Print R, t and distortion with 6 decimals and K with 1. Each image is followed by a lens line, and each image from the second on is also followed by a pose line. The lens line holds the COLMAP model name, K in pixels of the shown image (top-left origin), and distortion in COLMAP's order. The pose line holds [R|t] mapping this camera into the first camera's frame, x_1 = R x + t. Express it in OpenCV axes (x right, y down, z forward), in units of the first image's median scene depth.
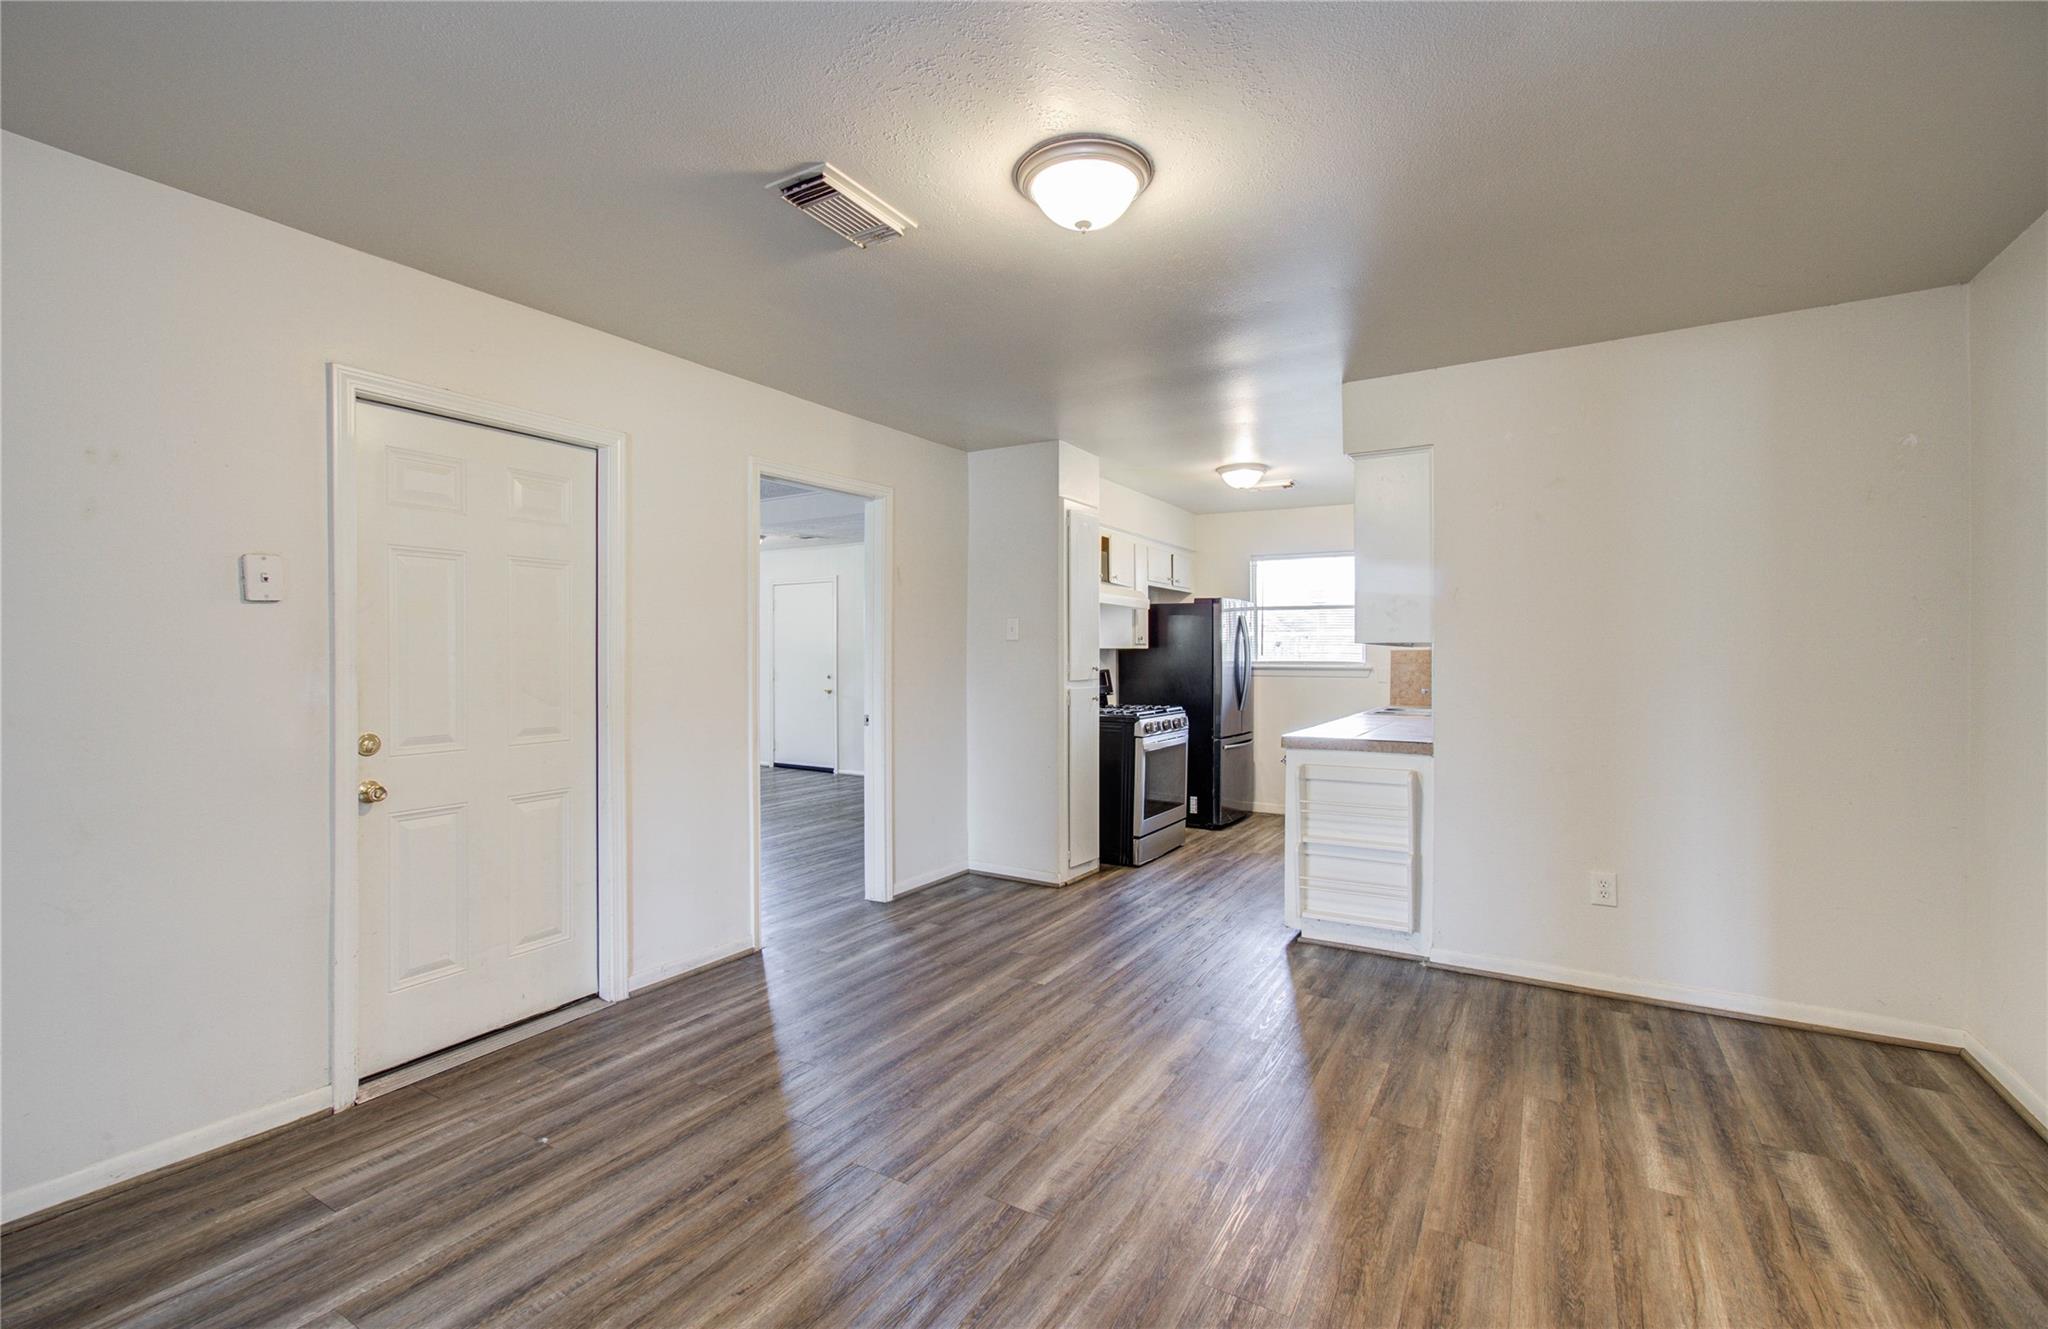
lens RADIAL K [[890.0, 0, 1017.0], [0, 890.0, 658.0], [0, 0, 1]] dist [-0.009885, 0.004117]
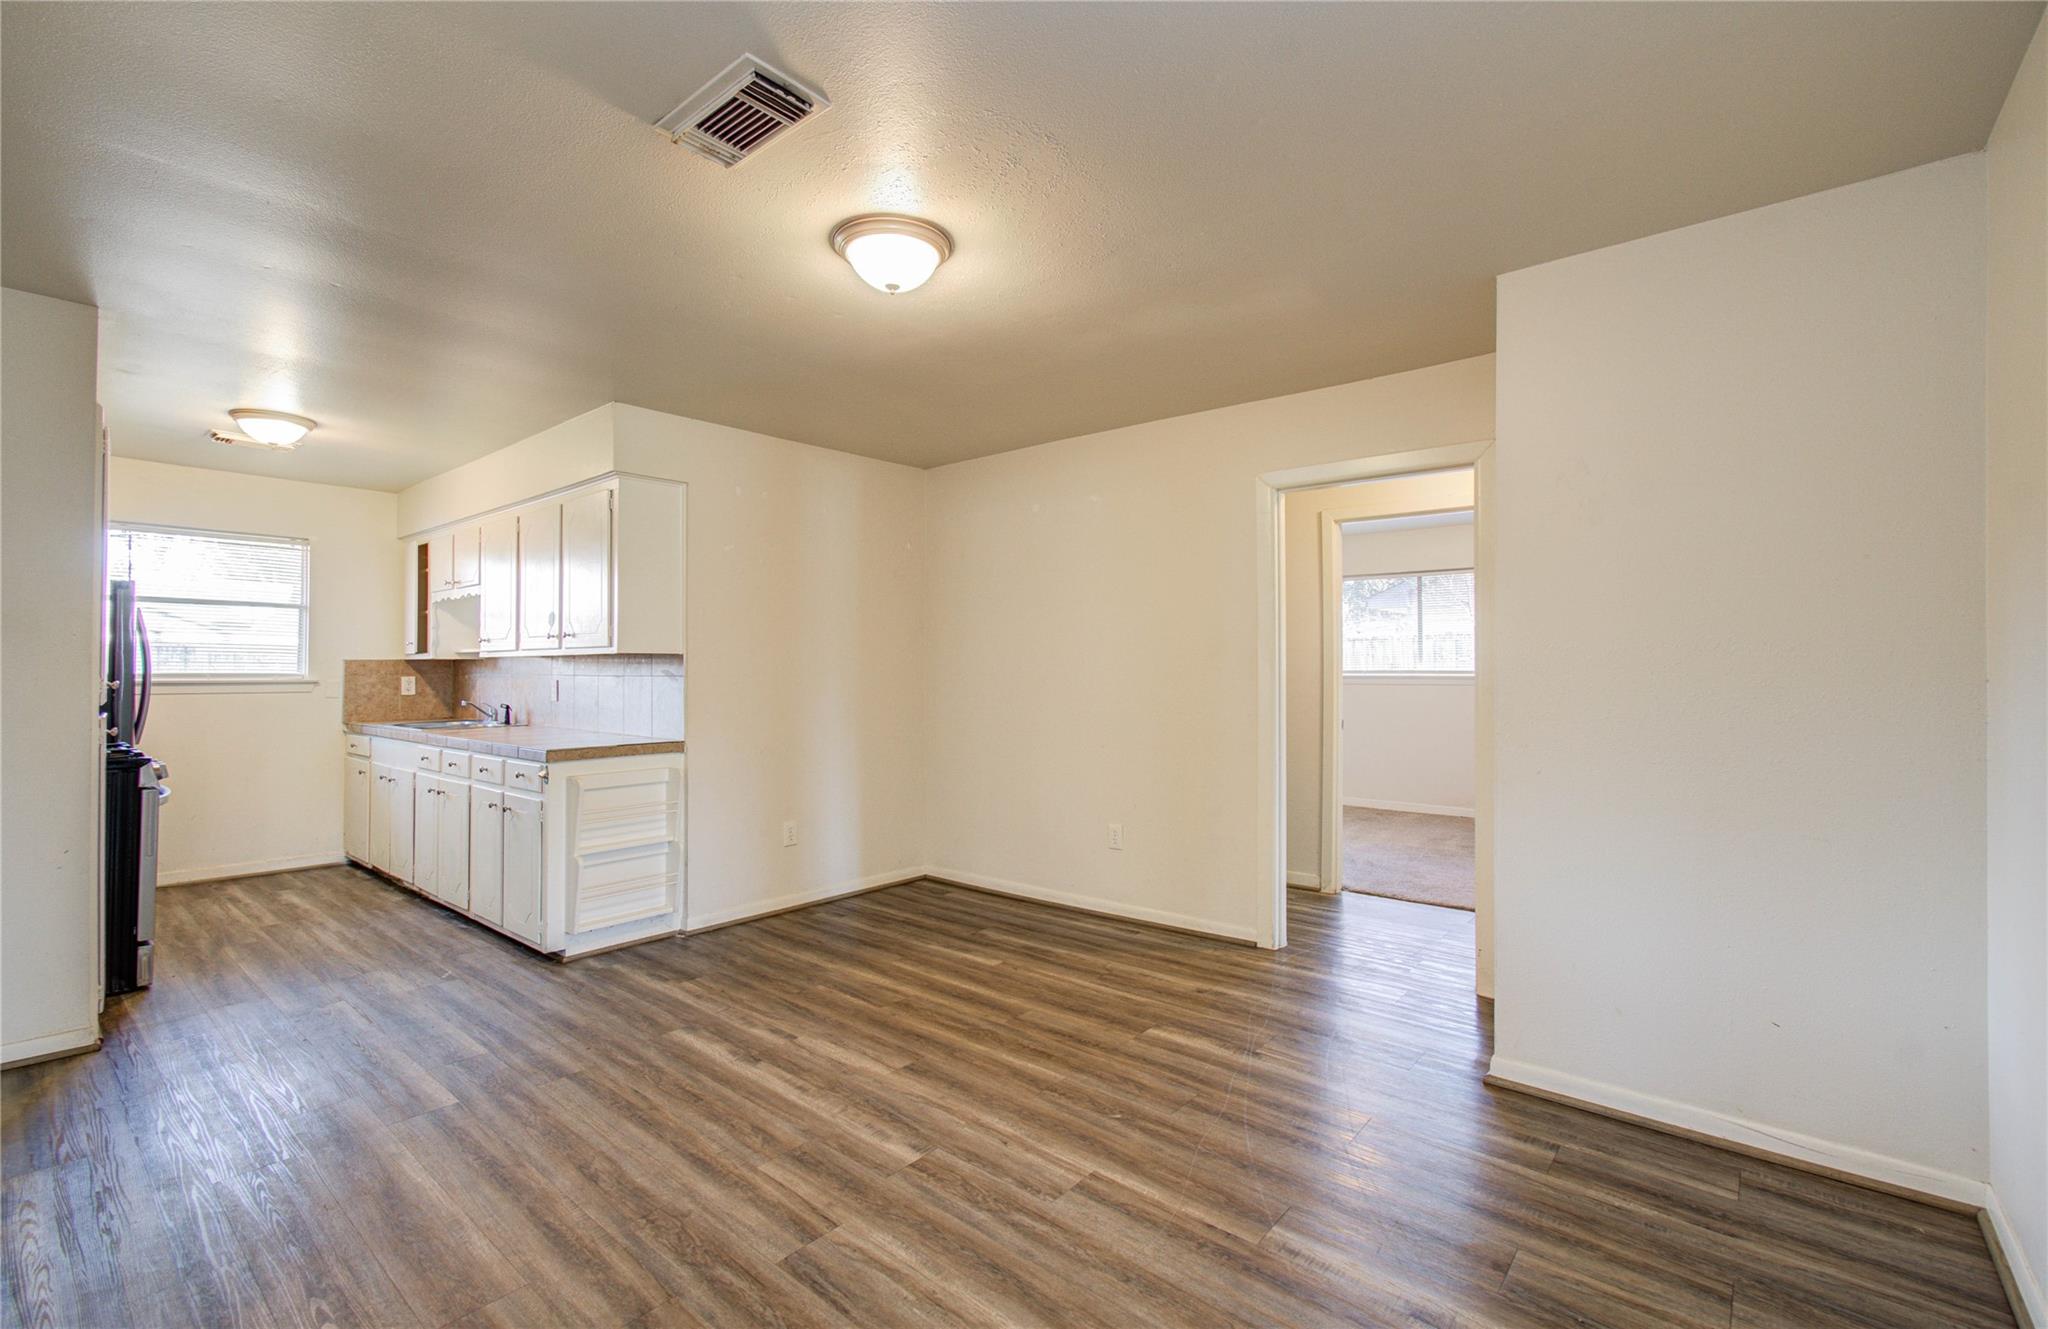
lens RADIAL K [[890.0, 0, 1034.4], [0, 890.0, 658.8], [0, 0, 1]] dist [-0.009885, 0.004117]
pose [[0.143820, 0.007957, 0.989572, -0.643750], [0.001377, 0.999965, -0.008241, -0.000326], [-0.989603, 0.002548, 0.143804, 0.410254]]
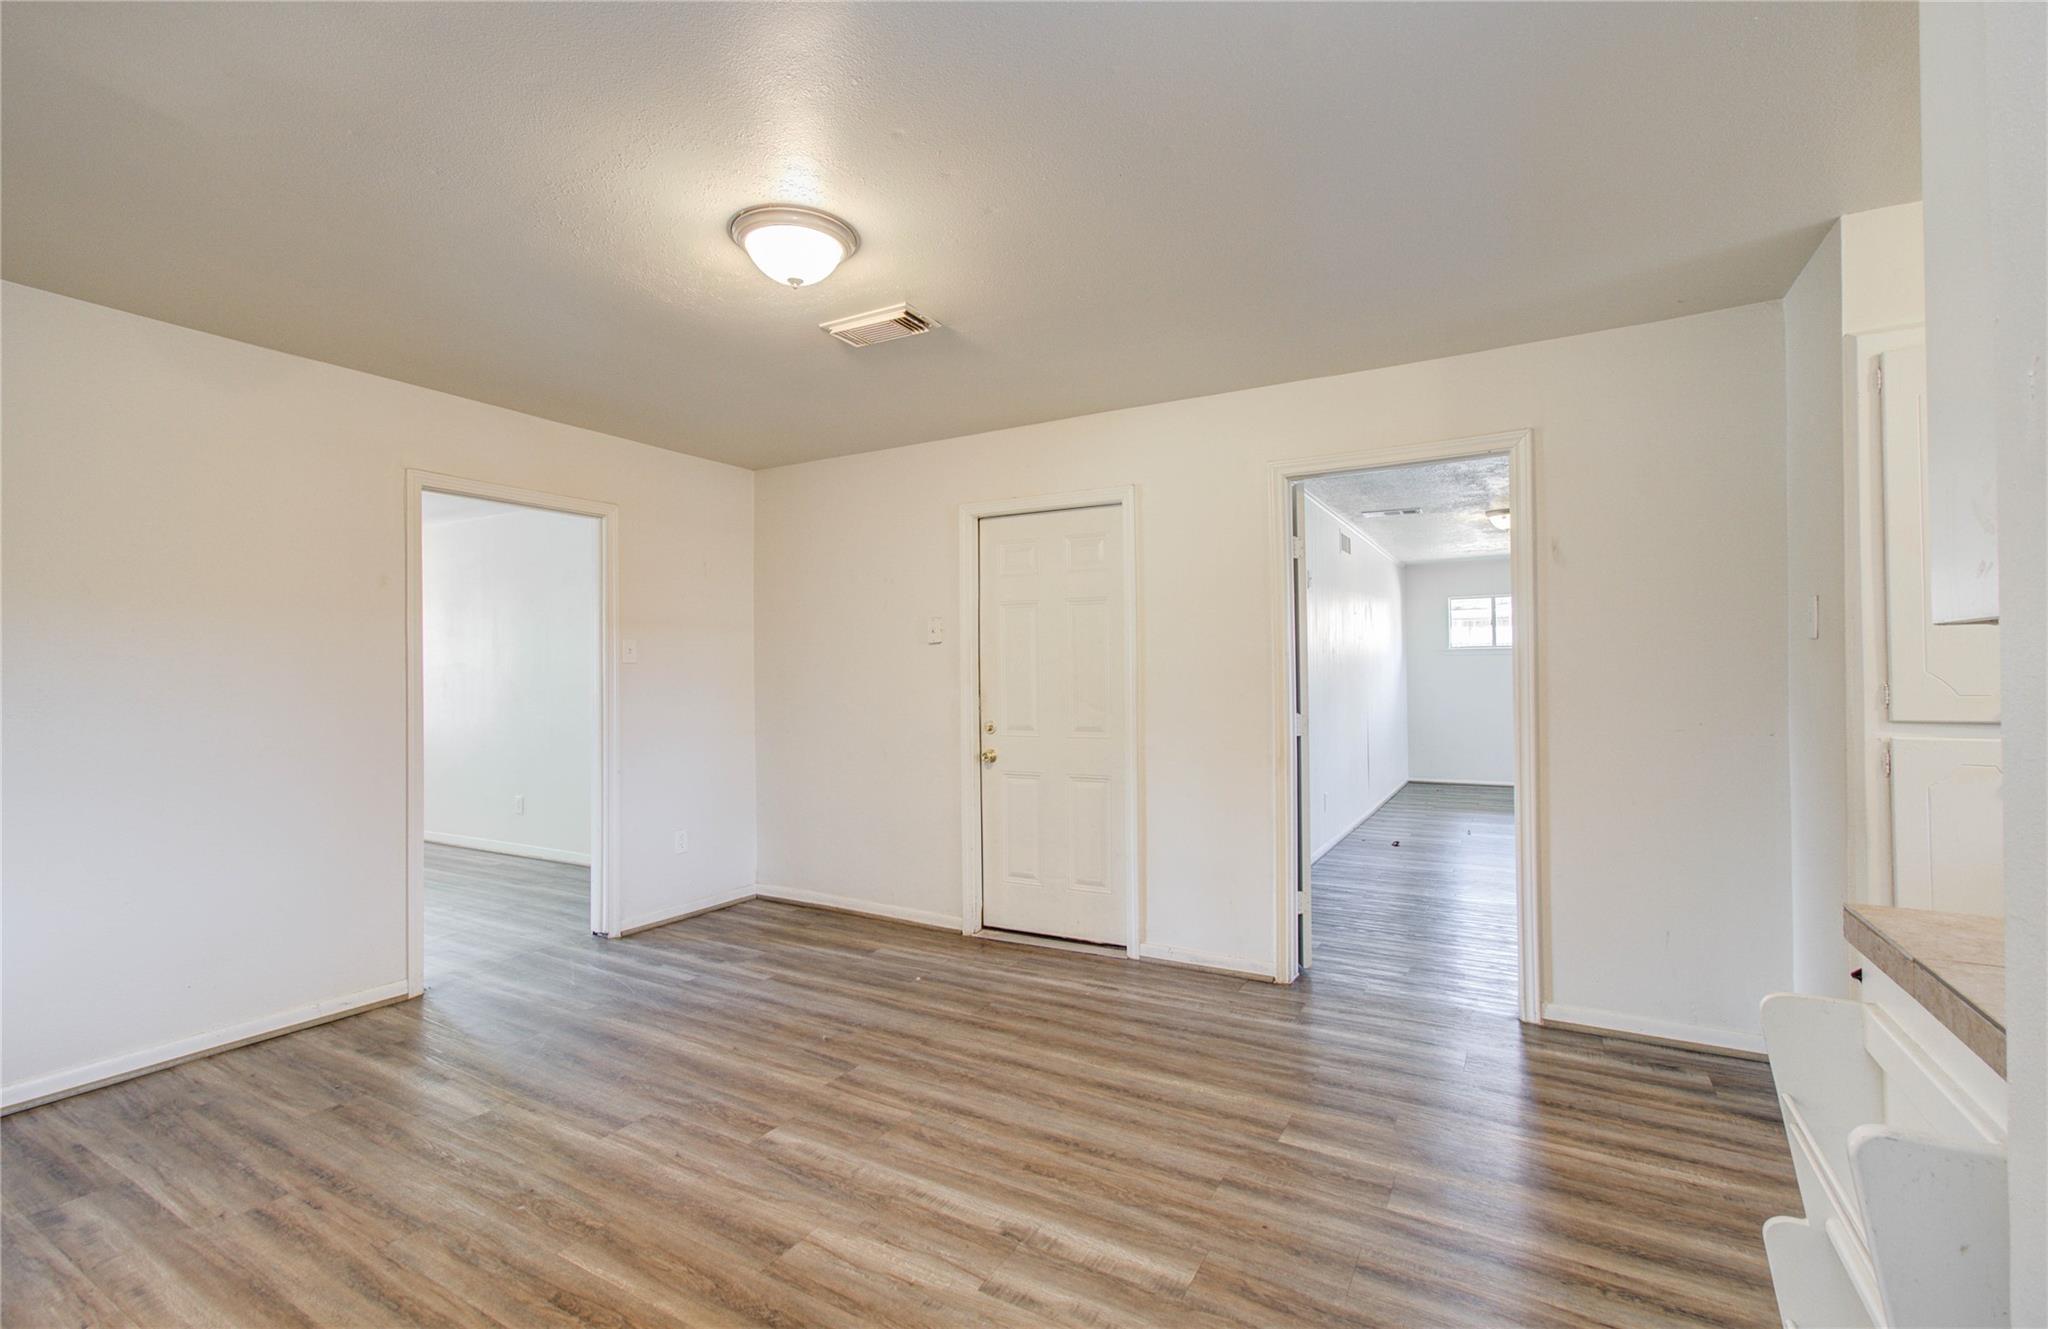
lens RADIAL K [[890.0, 0, 1014.1], [0, 890.0, 669.4], [0, 0, 1]] dist [-0.009885, 0.004117]
pose [[0.013857, -0.007637, -0.999875, 0.727146], [0.003454, 0.999965, -0.007590, 0.000950], [0.999898, -0.003348, 0.013883, 0.783775]]
